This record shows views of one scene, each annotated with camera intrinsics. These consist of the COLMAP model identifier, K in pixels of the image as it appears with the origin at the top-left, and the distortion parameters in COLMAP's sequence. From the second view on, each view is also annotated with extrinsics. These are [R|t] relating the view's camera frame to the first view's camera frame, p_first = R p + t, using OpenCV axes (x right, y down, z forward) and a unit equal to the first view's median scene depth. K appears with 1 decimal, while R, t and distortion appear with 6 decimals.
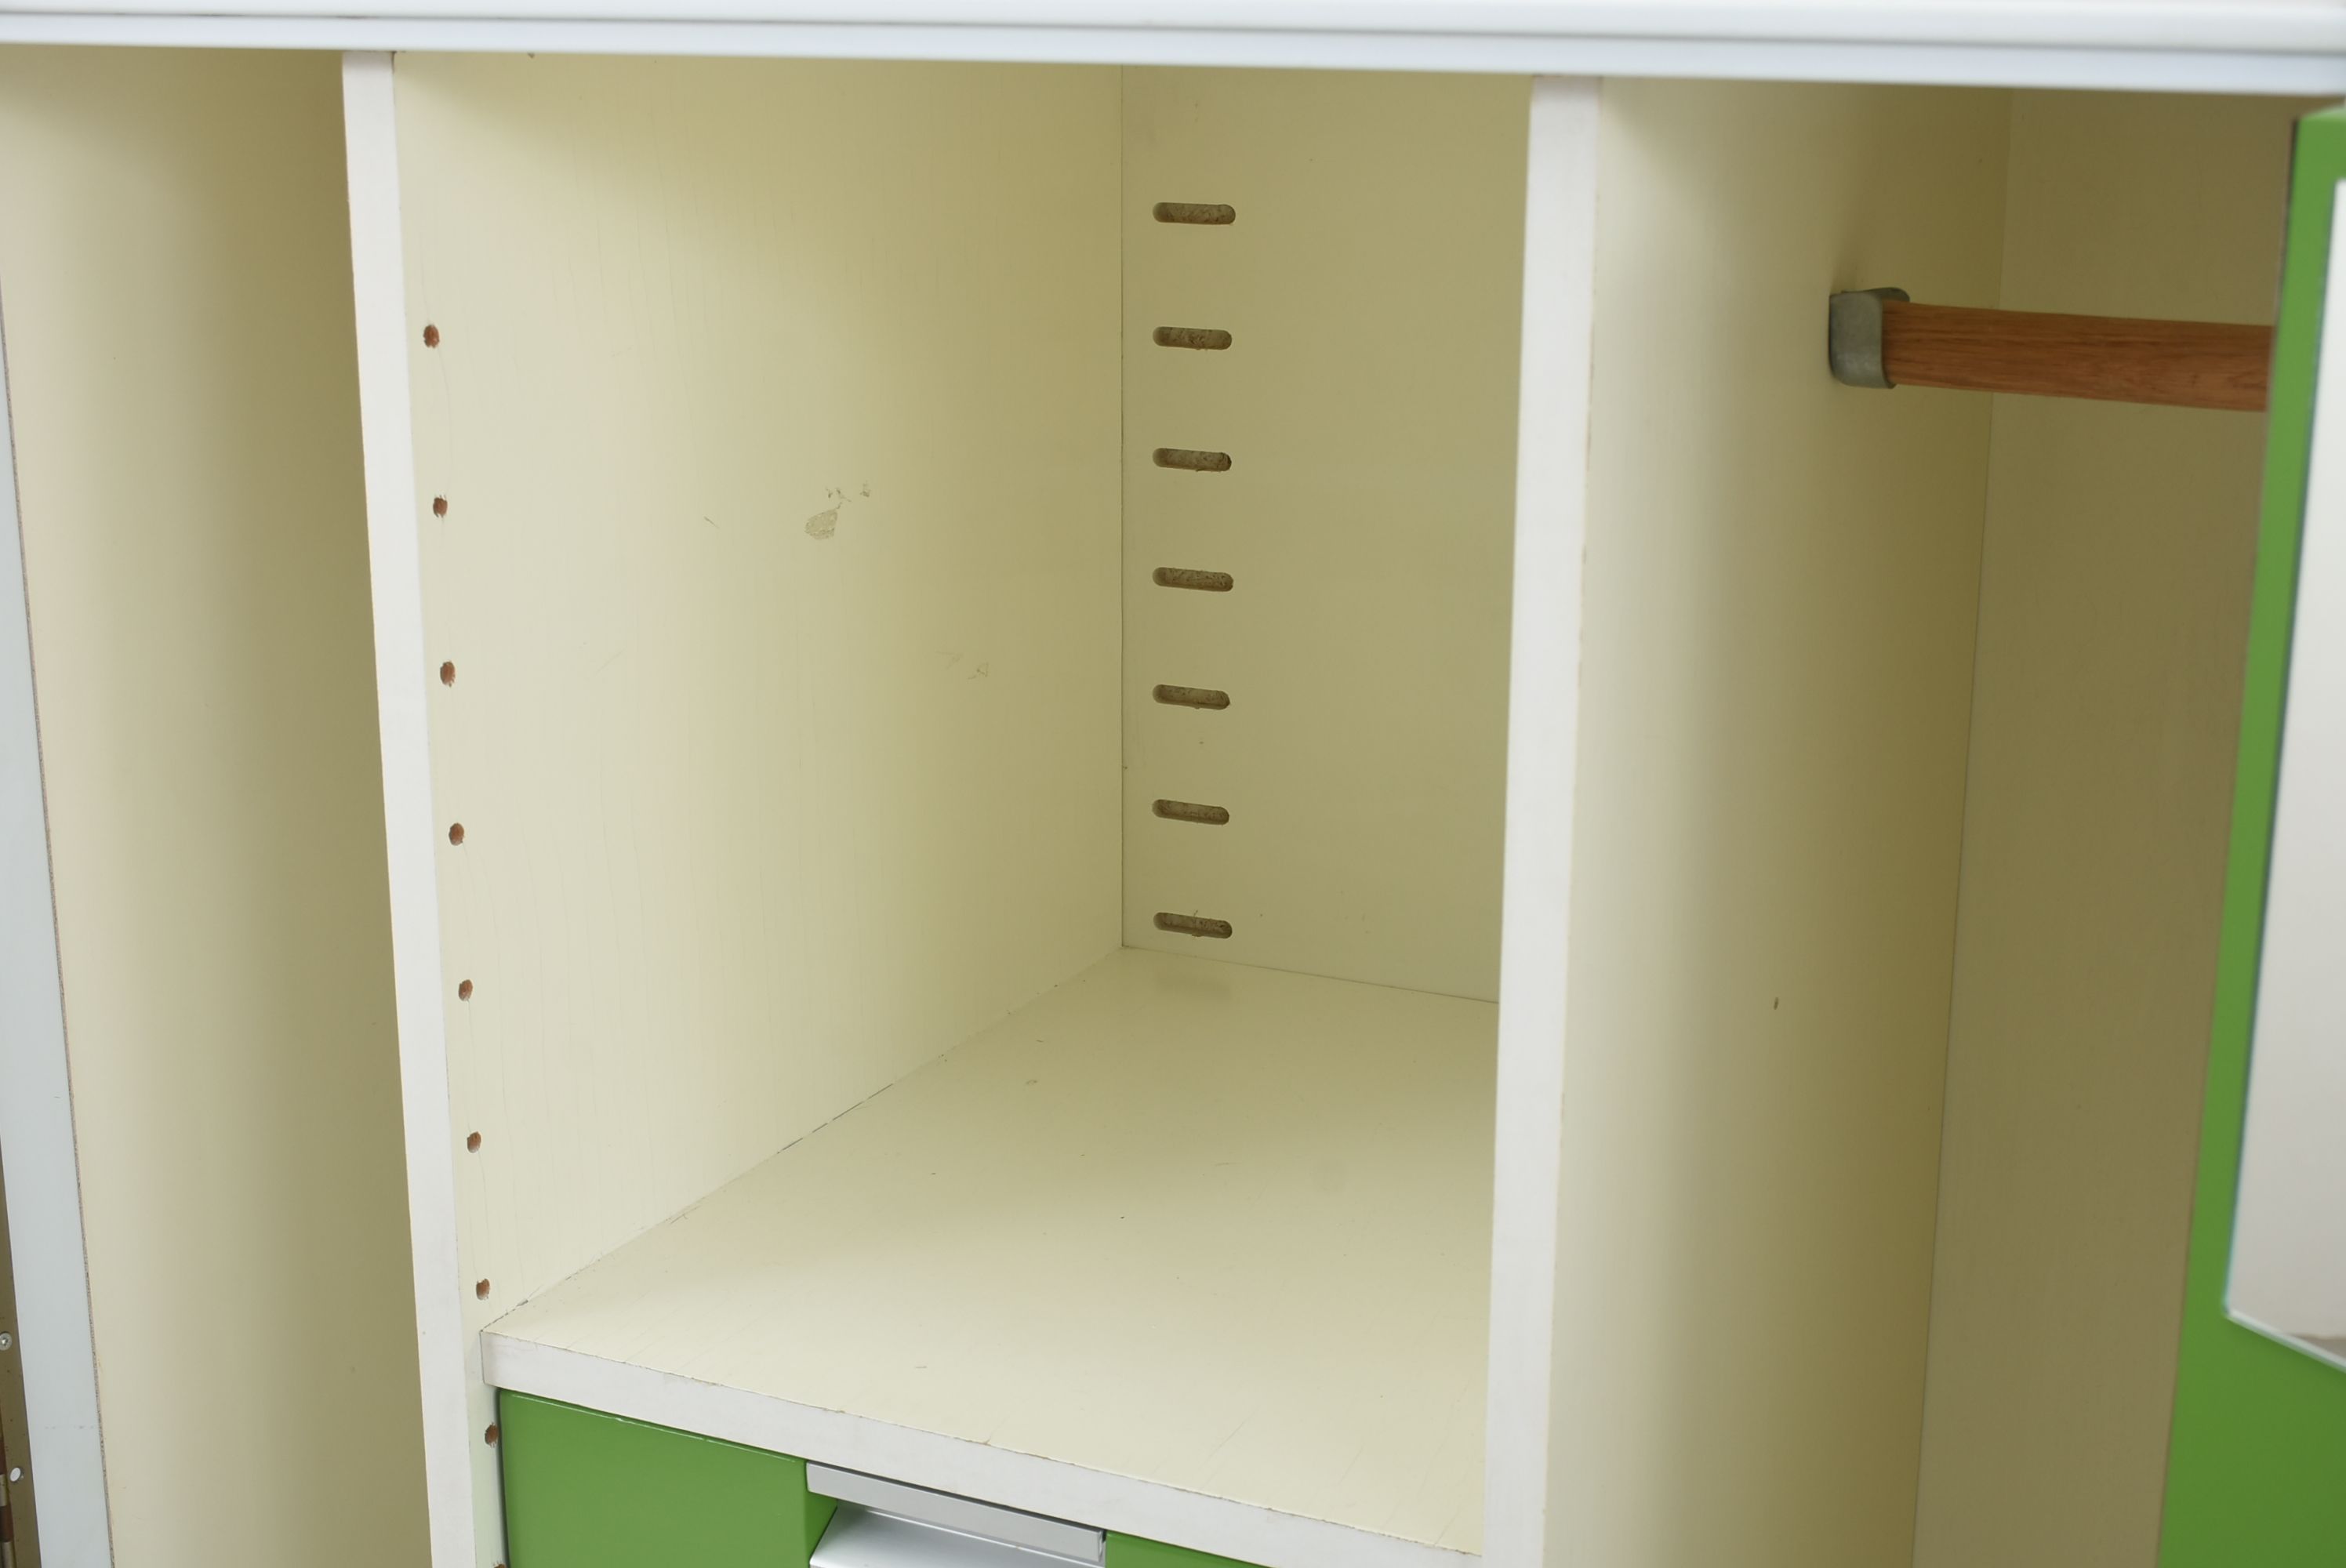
lens RADIAL K [[3276.8, 0, 1173.0], [0, 3276.8, 784.0], [0, 0, 1]] dist [-0.012367, -0.038616]
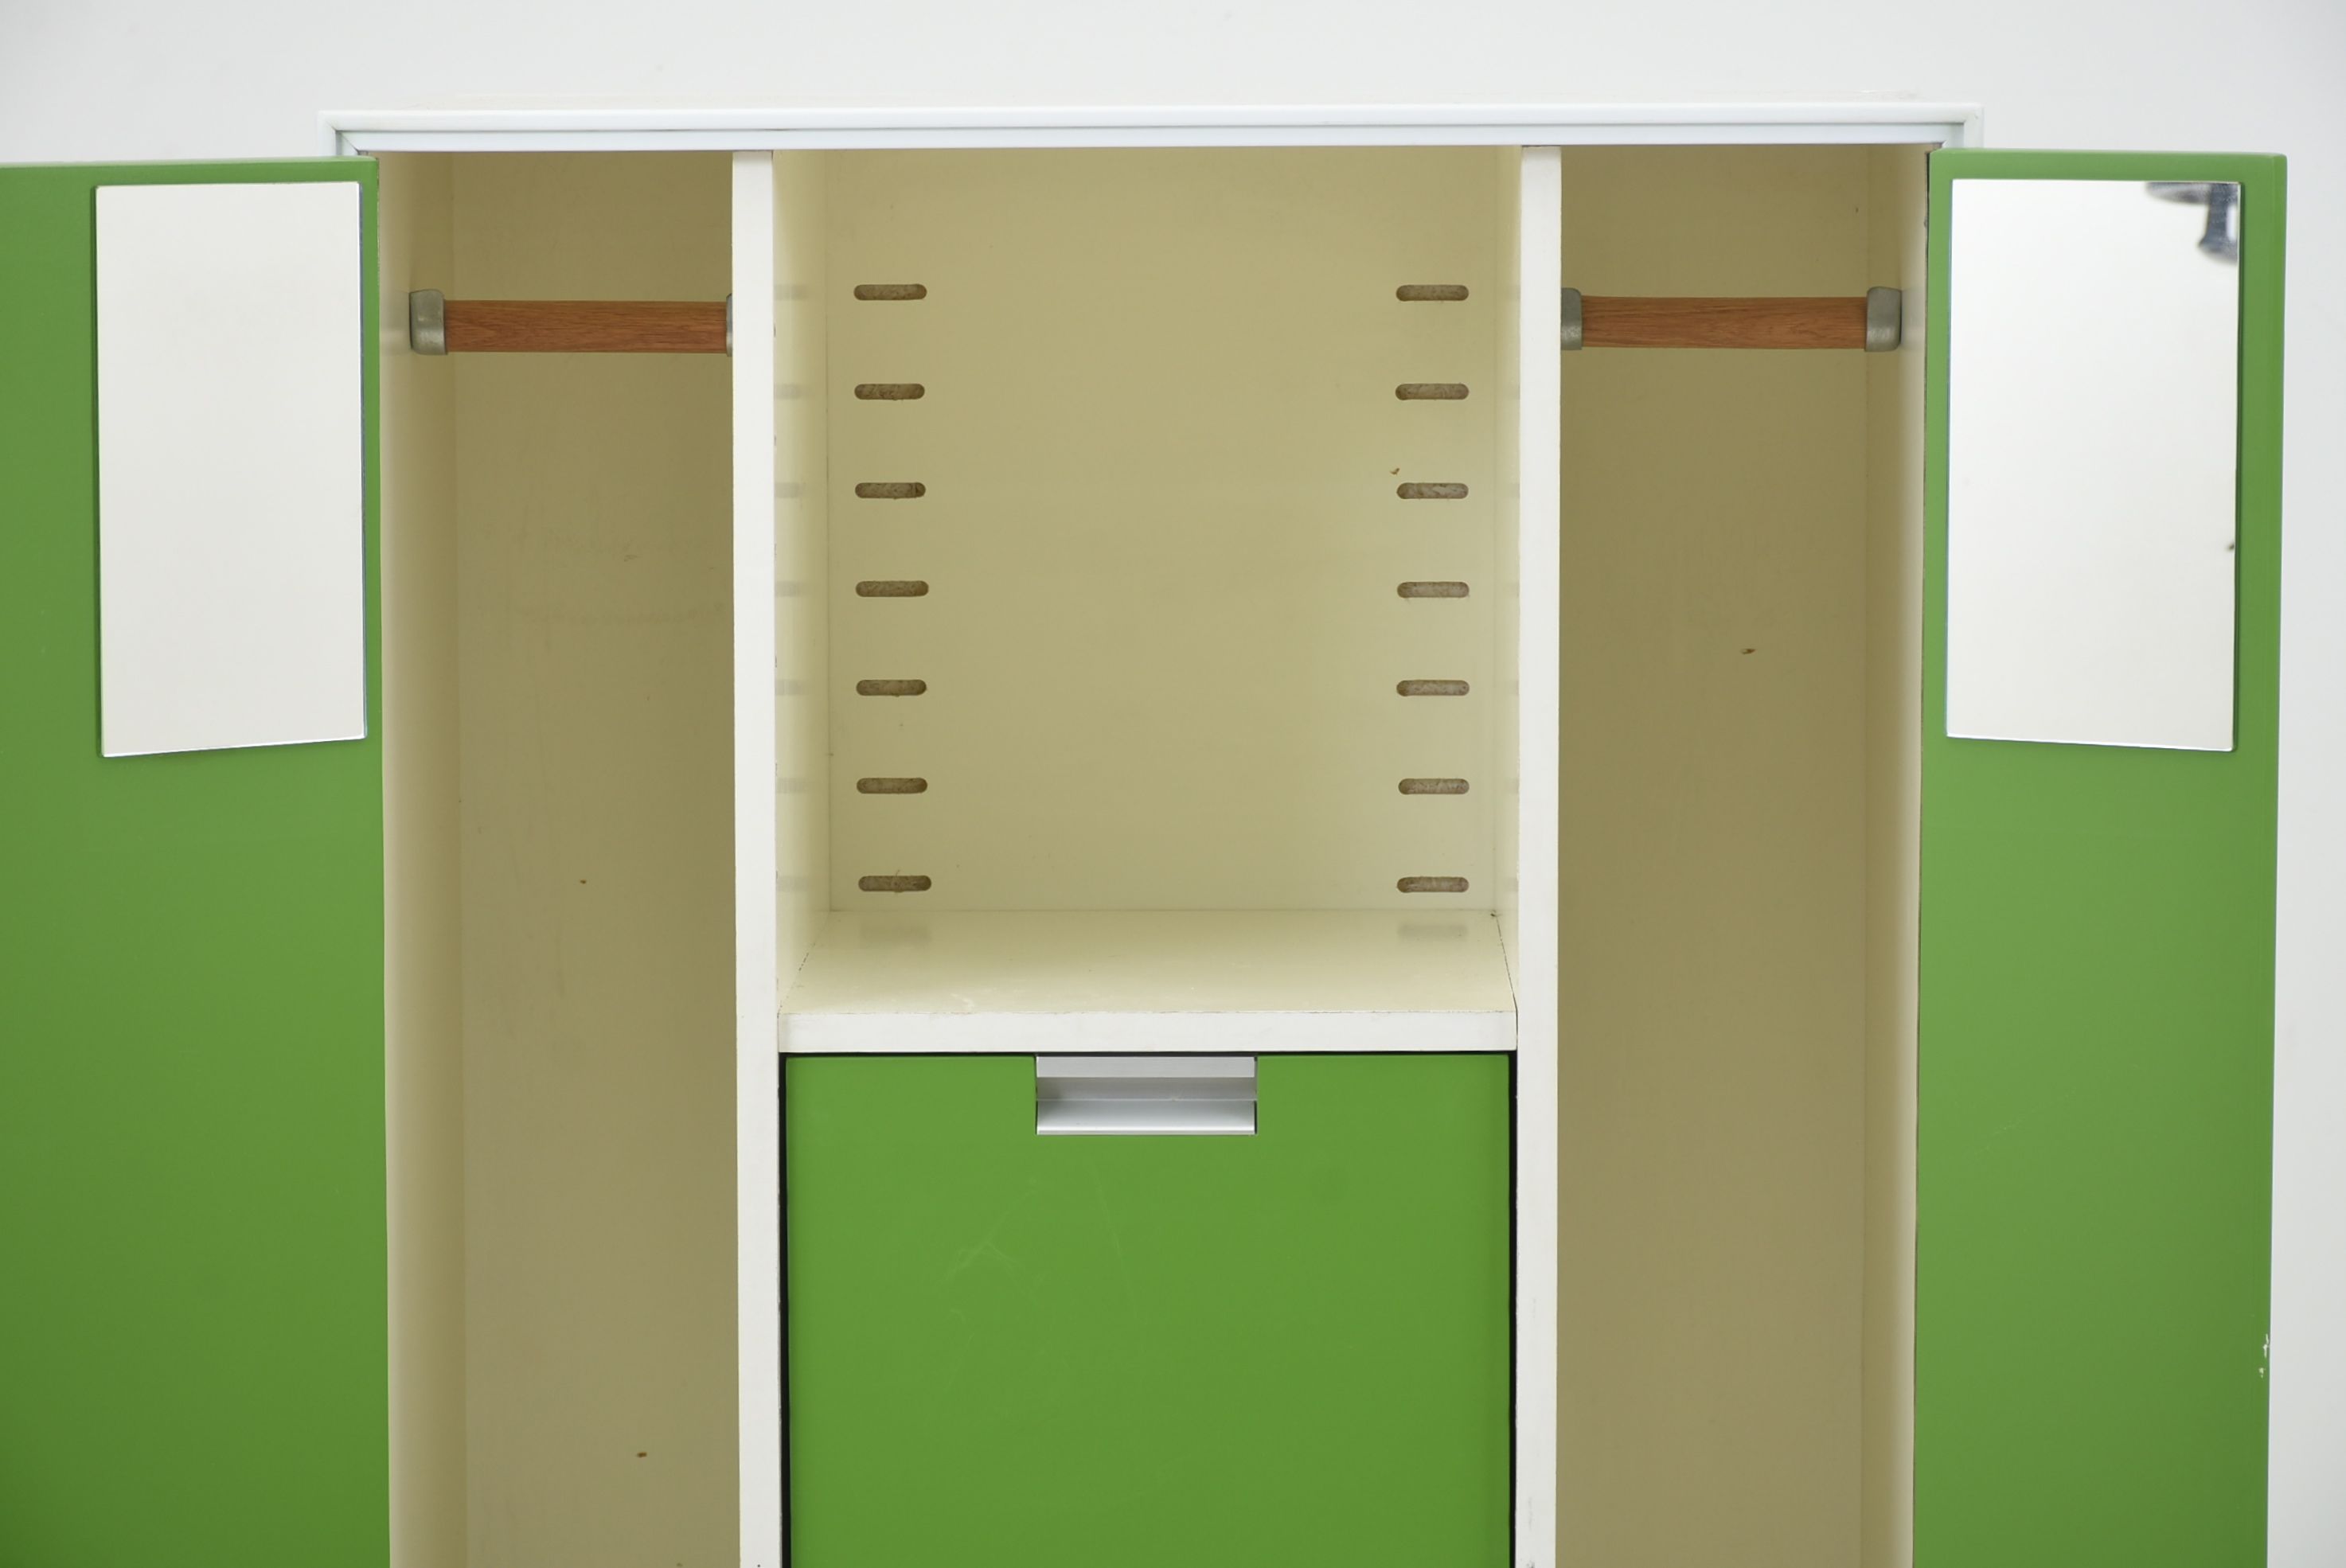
lens RADIAL K [[8905.4, 0, 1087.5], [0, 8905.4, 784.1], [0, 0, 1]] dist [0.004321, -0.305027]
pose [[0.906063, -0.043337, 0.420917, -1.874836], [0.114236, 0.982858, -0.144709, 0.702514], [-0.407430, 0.179200, 0.895482, -2.805622]]
